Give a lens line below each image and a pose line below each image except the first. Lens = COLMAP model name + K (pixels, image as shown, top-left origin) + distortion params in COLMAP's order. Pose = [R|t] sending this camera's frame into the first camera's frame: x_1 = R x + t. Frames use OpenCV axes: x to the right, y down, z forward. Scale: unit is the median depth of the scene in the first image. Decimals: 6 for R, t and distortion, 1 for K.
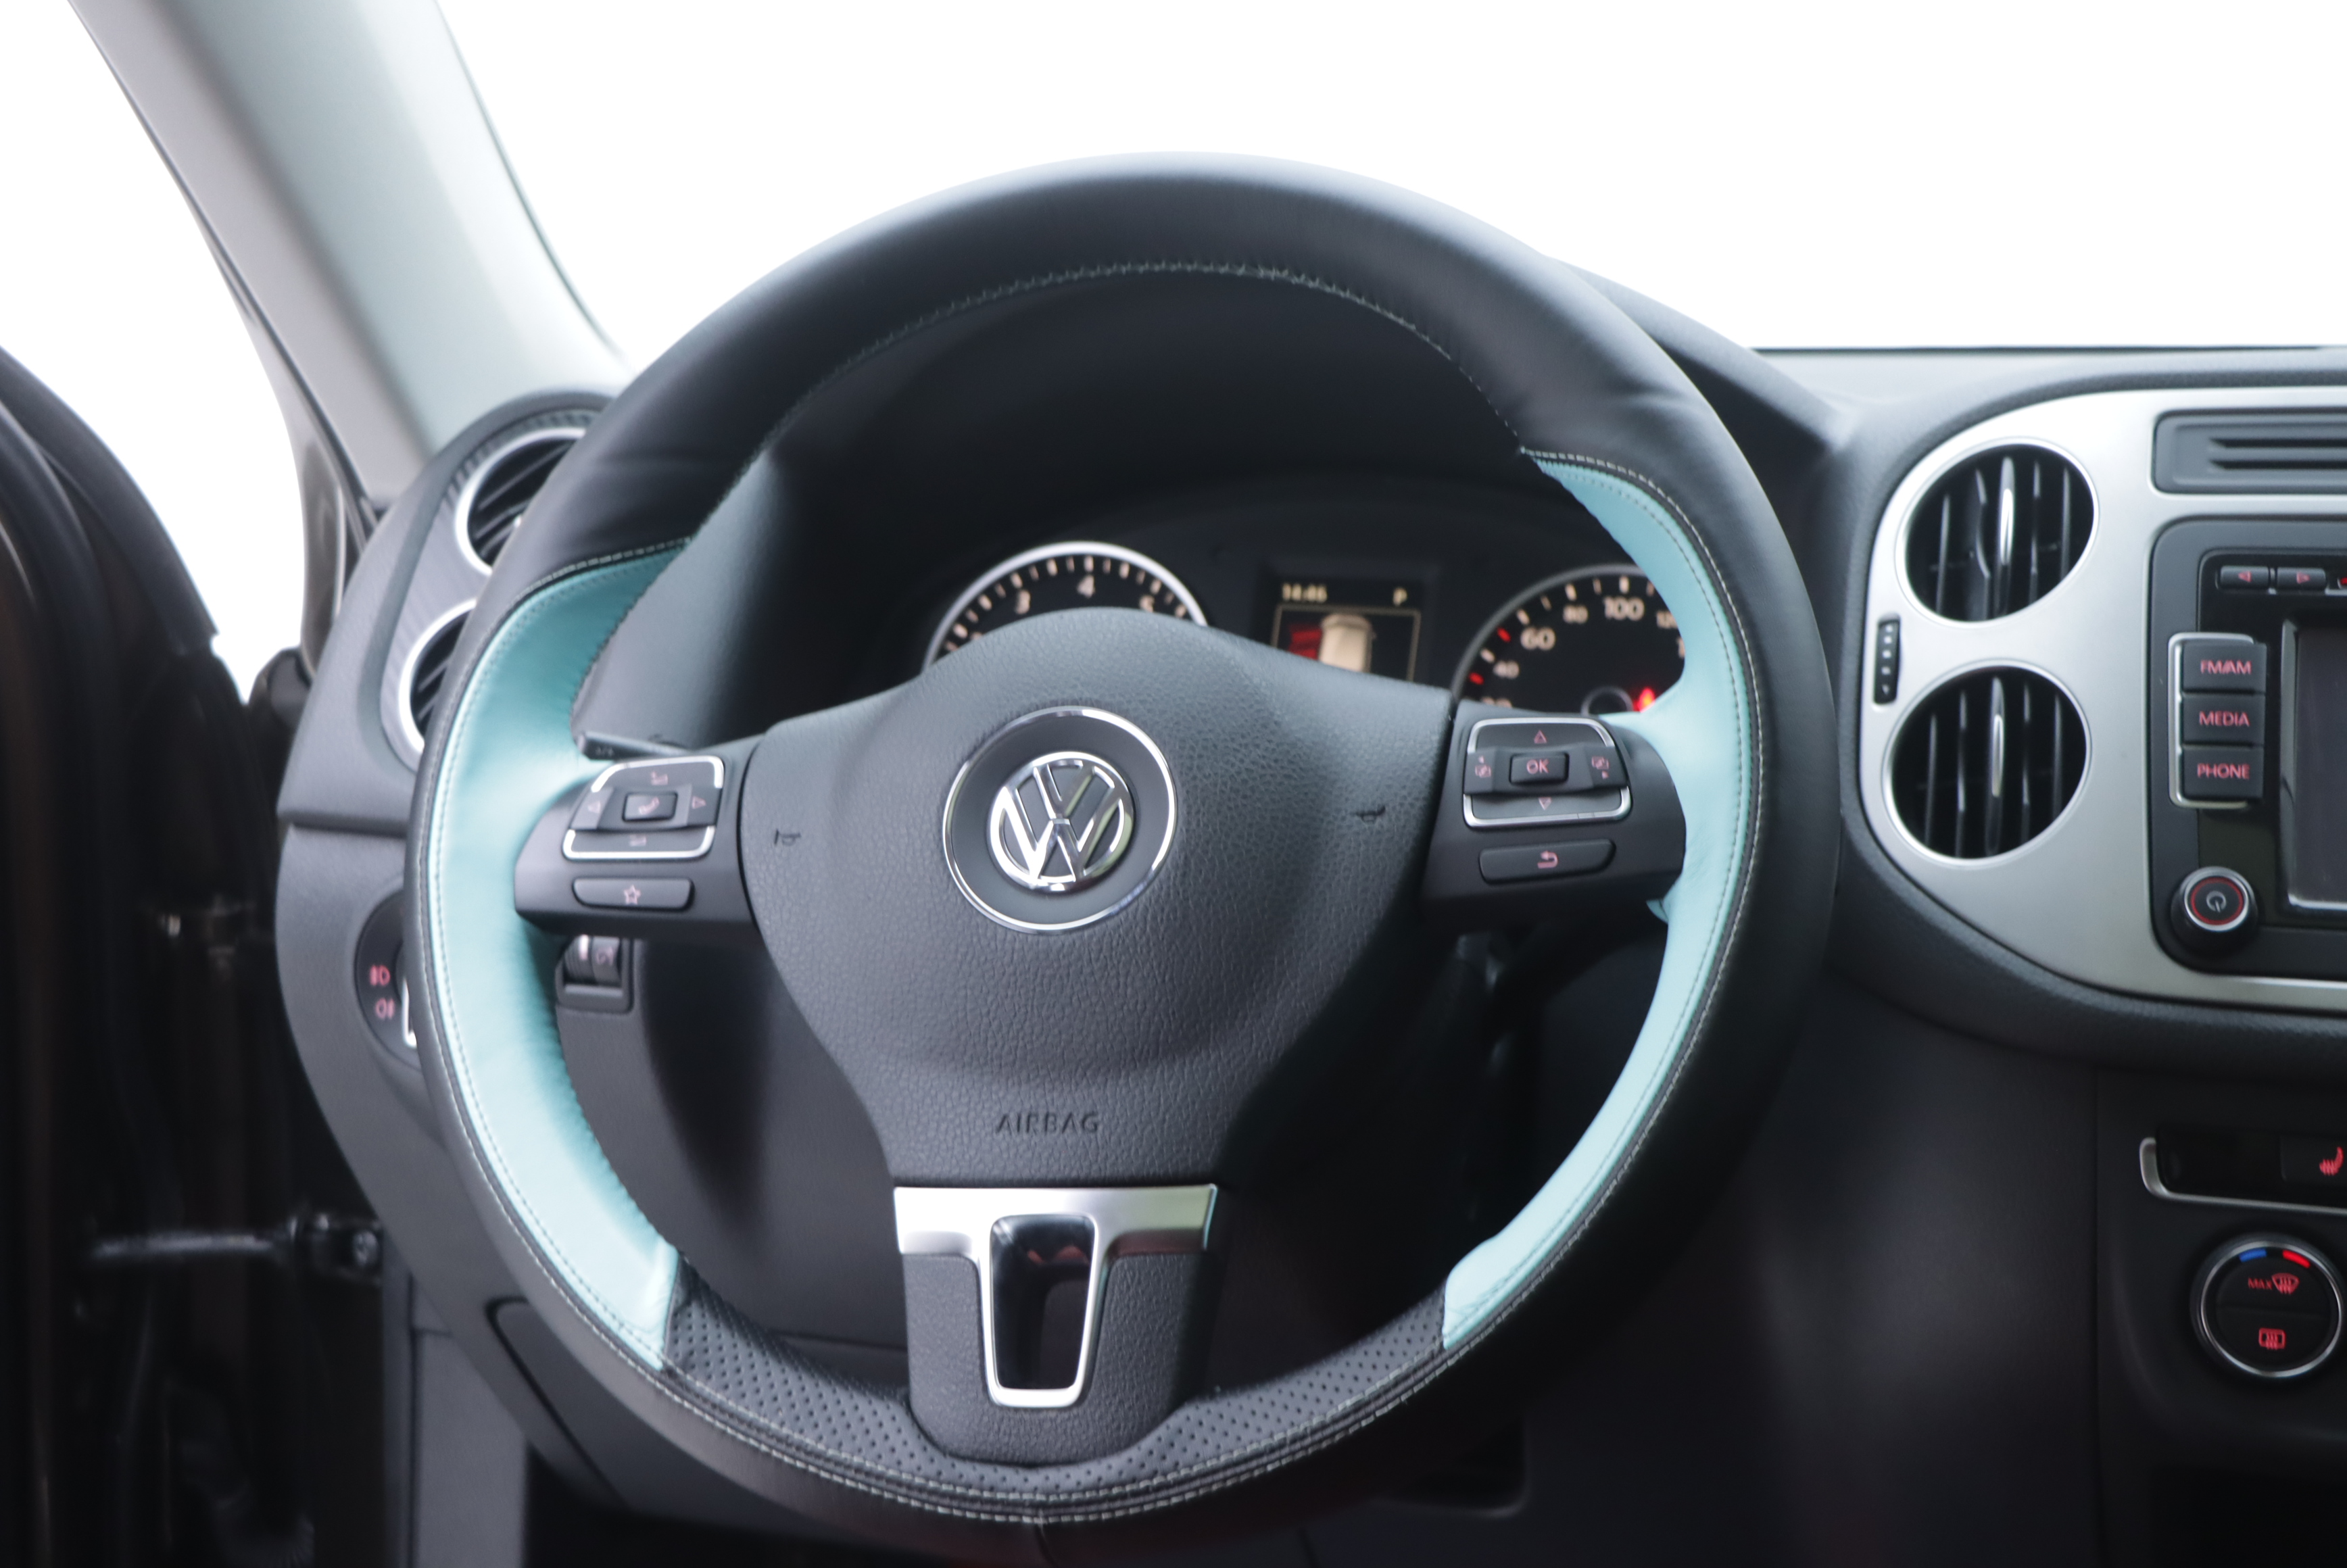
lens RADIAL K [[3070.3, 0, 1181.7], [0, 3070.3, 802.5], [0, 0, 1]] dist [-0.028156, 0.197924]
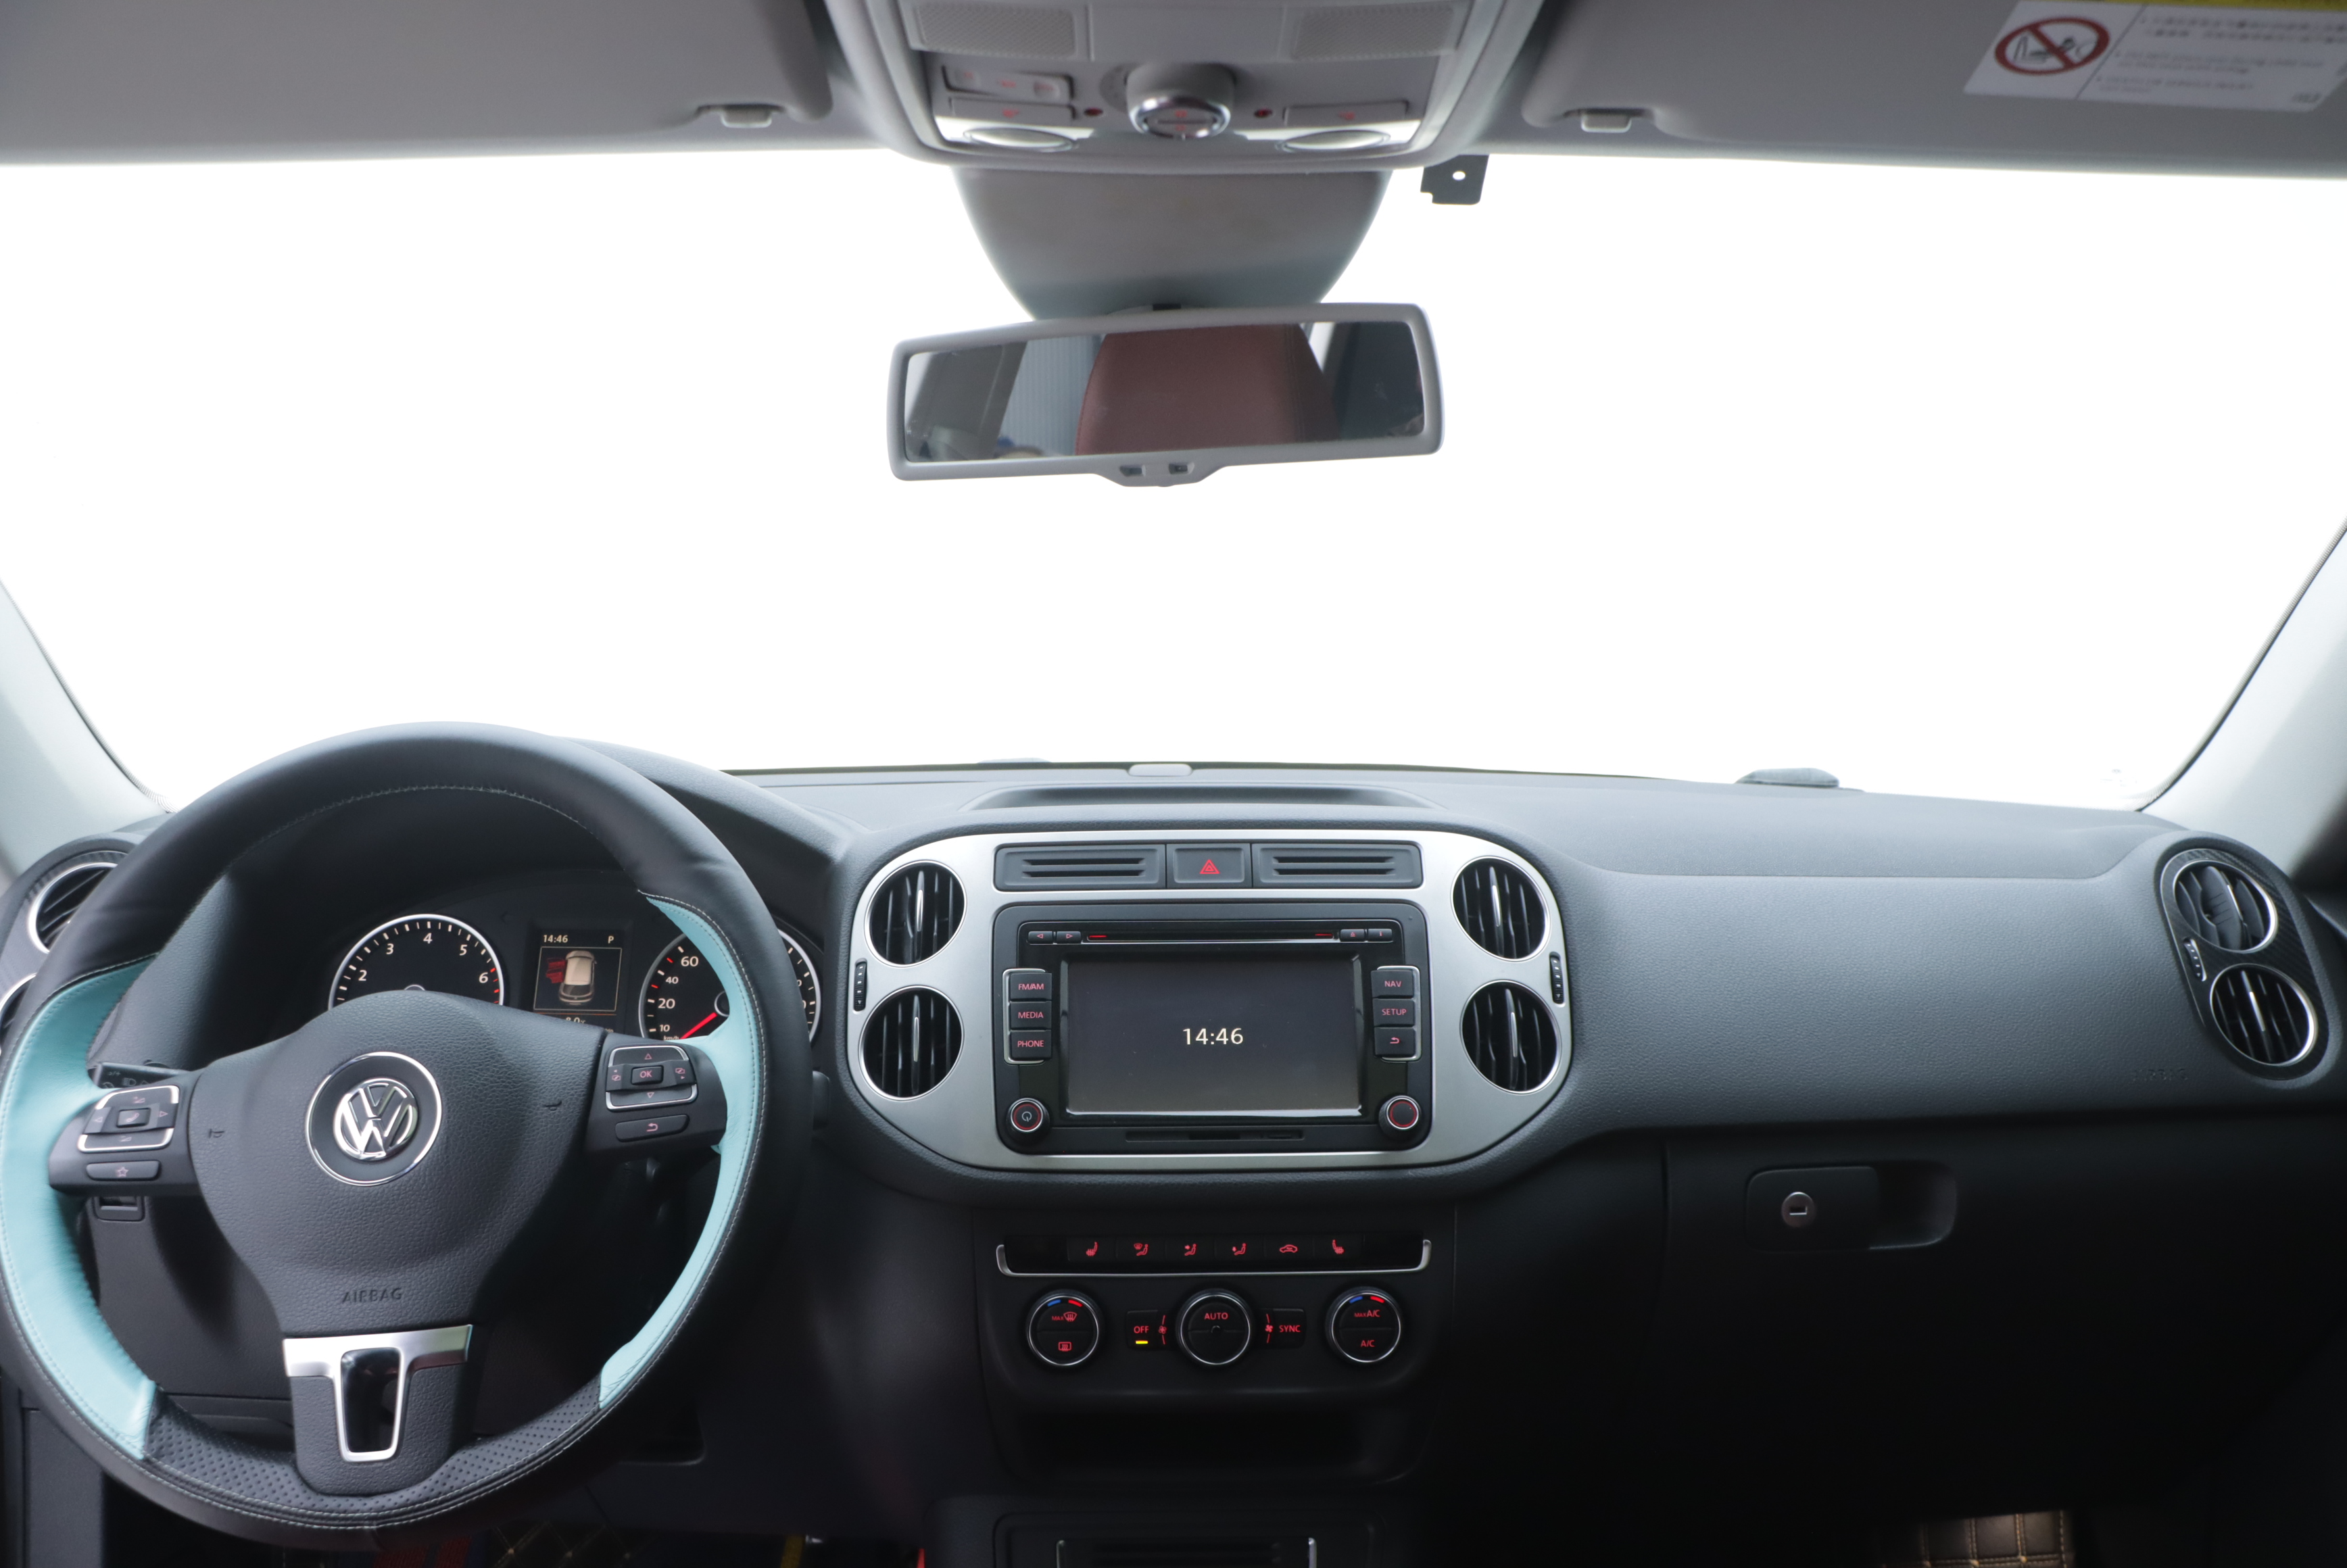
lens RADIAL K [[1881.2, 0, 1173.5], [0, 1881.2, 784.0], [0, 0, 1]] dist [-0.191791, 0.148879]
pose [[0.954094, -0.029141, 0.298085, 0.087089], [0.054060, 0.995665, -0.075694, -0.076915], [-0.294587, 0.088334, 0.951533, -0.126013]]
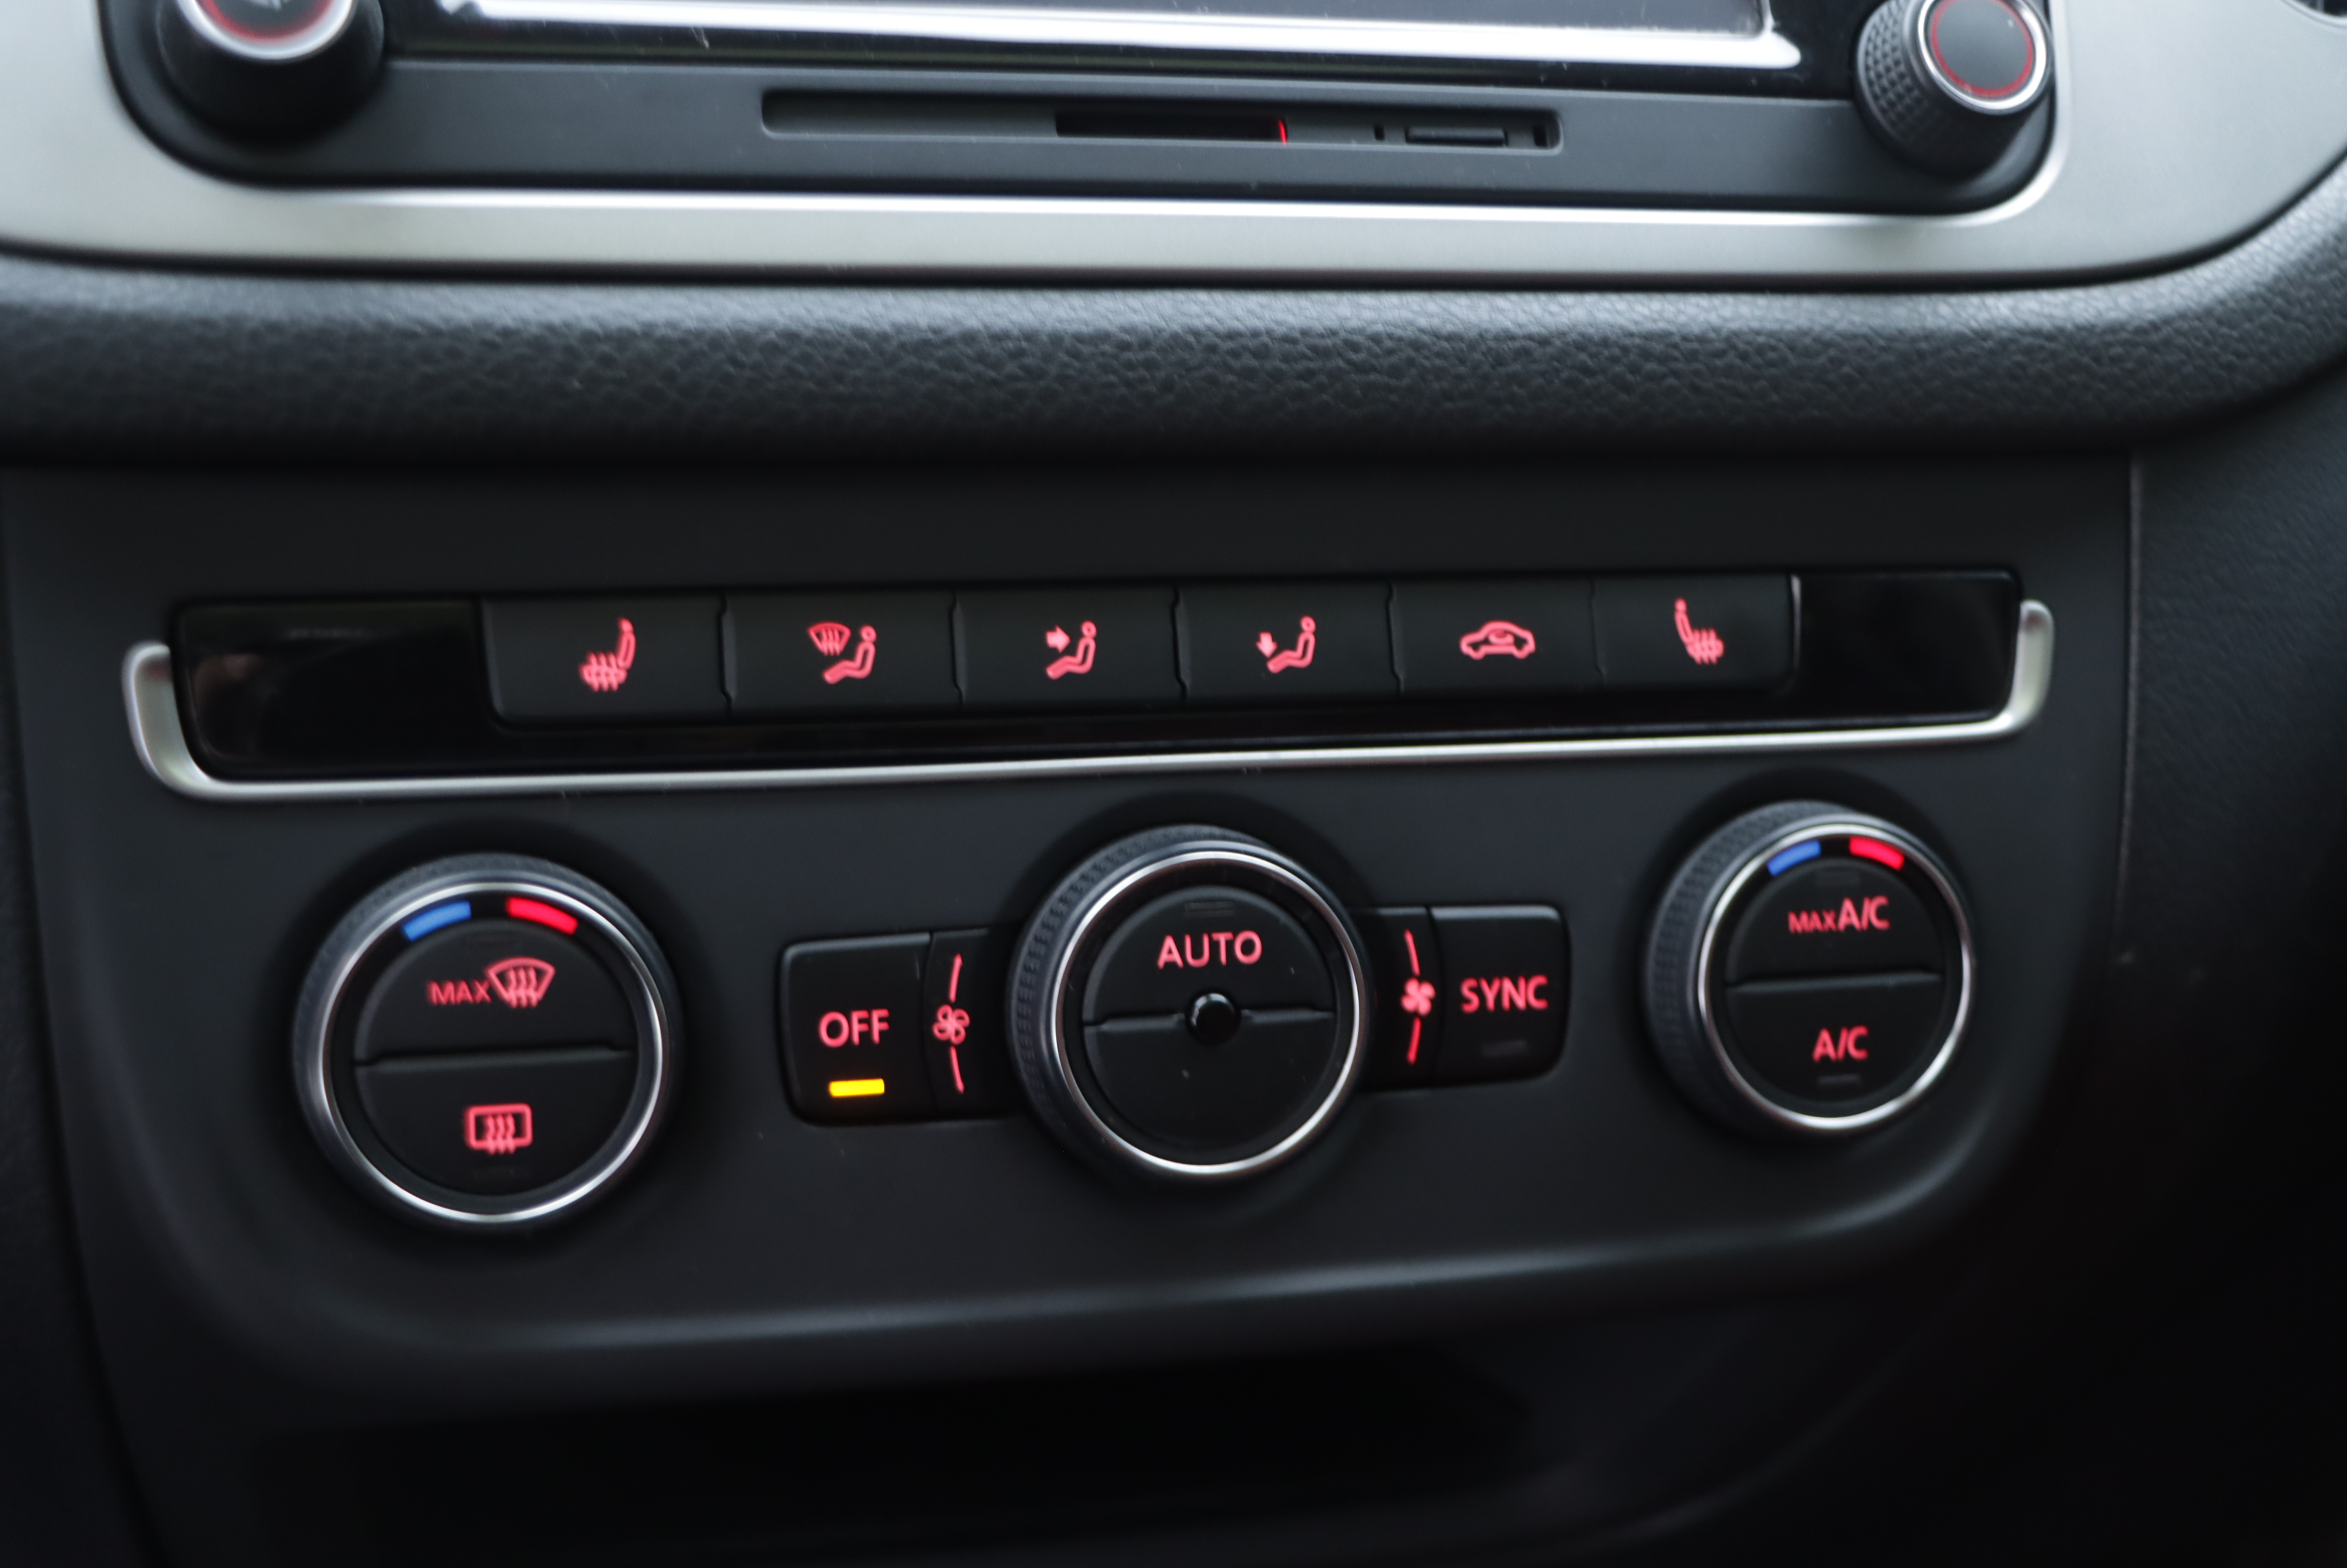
lens RADIAL K [[3129.6, 0, 1173.5], [0, 3129.6, 784.0], [0, 0, 1]] dist [-0.077585, 0.087650]
pose [[0.840863, -0.116171, 0.528635, 0.216894], [0.043506, 0.988041, 0.147926, 0.075320], [-0.539497, -0.101387, 0.835861, 0.611036]]
